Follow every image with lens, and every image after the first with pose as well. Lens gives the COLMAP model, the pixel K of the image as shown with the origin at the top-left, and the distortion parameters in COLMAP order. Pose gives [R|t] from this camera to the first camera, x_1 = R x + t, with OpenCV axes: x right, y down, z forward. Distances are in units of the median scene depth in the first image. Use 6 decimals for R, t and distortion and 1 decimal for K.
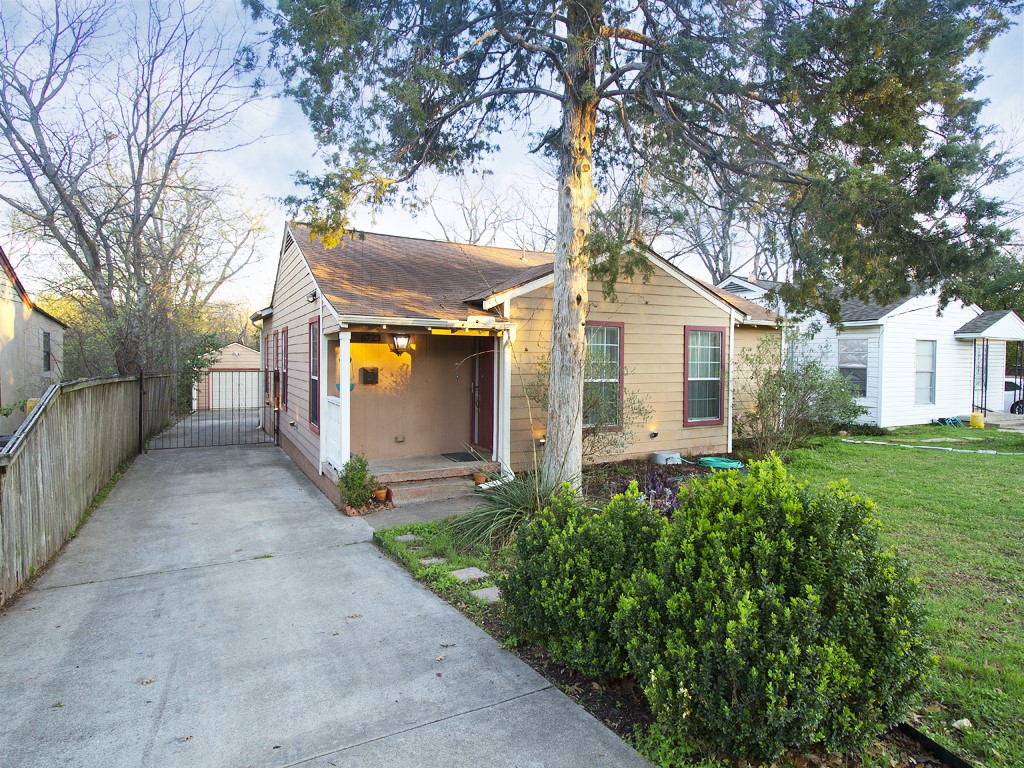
lens RADIAL K [[576.6, 0, 512.0], [0, 576.6, 384.0], [0, 0, 1]] dist [-0.001582, -0.000164]
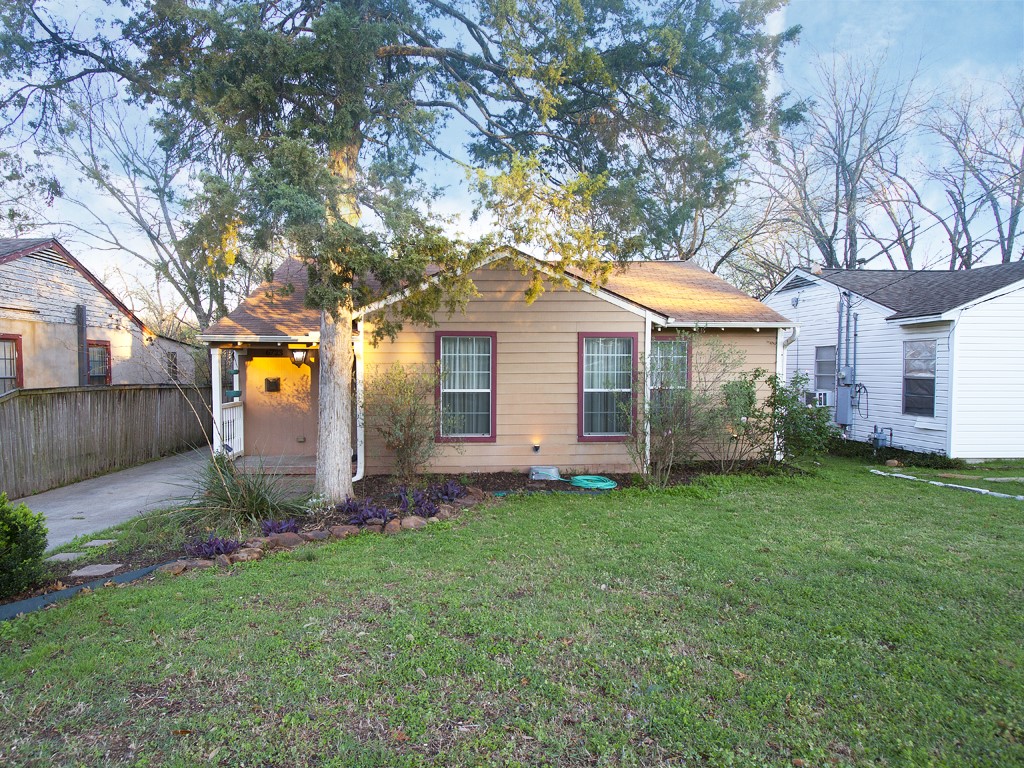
lens RADIAL K [[576.6, 0, 512.0], [0, 576.6, 384.0], [0, 0, 1]] dist [-0.001582, -0.000164]
pose [[0.905858, 0.000922, -0.423581, 0.590191], [-0.011597, 0.999677, -0.022624, 0.004115], [0.423424, 0.025407, 0.905575, 0.115938]]
